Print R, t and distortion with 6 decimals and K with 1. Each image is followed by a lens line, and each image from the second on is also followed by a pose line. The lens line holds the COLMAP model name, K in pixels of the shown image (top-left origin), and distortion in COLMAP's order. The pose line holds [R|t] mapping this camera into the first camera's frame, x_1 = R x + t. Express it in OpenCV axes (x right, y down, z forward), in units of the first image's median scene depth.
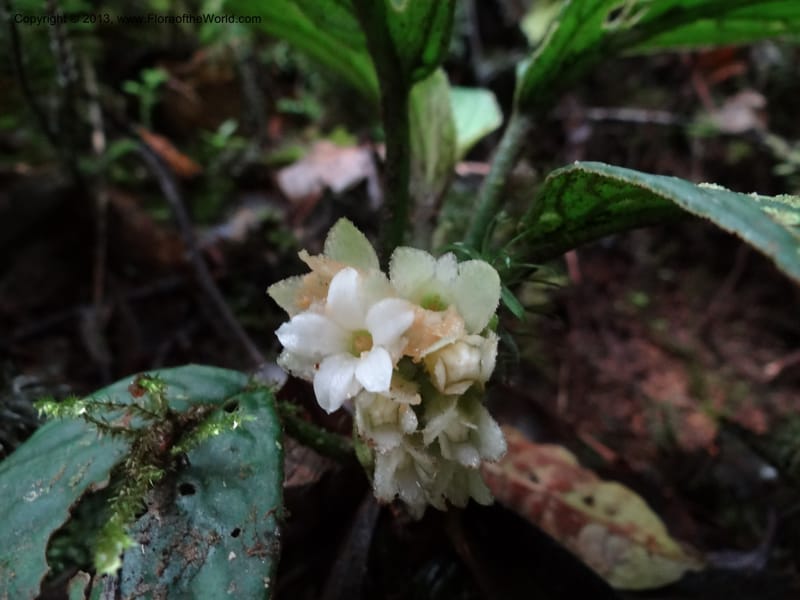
lens RADIAL K [[618.8, 0, 400.0], [0, 618.8, 300.0], [0, 0, 1]] dist [-0.002270, -0.009184]
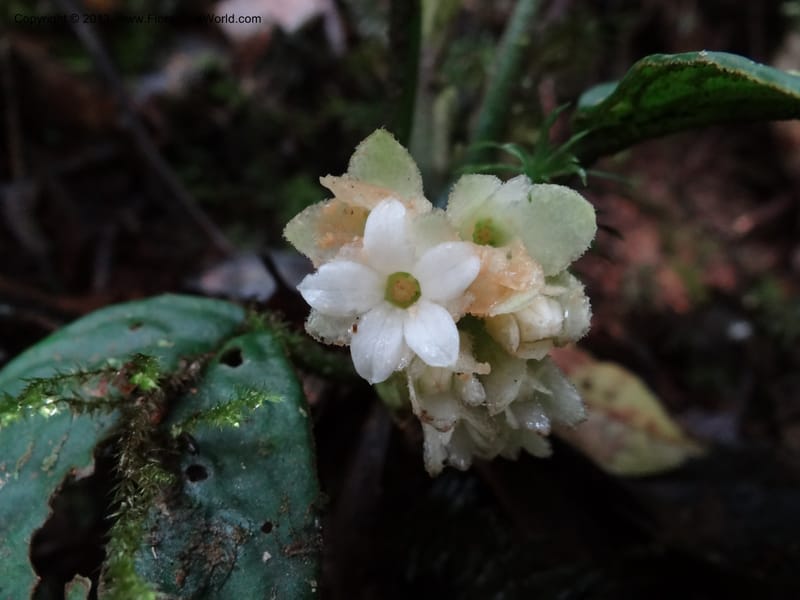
lens RADIAL K [[618.8, 0, 400.0], [0, 618.8, 300.0], [0, 0, 1]] dist [-0.002270, -0.009184]
pose [[0.994981, -0.039601, 0.091894, -0.141497], [0.014464, 0.965631, 0.259514, -0.124427], [-0.099013, -0.256882, 0.961357, 0.242564]]
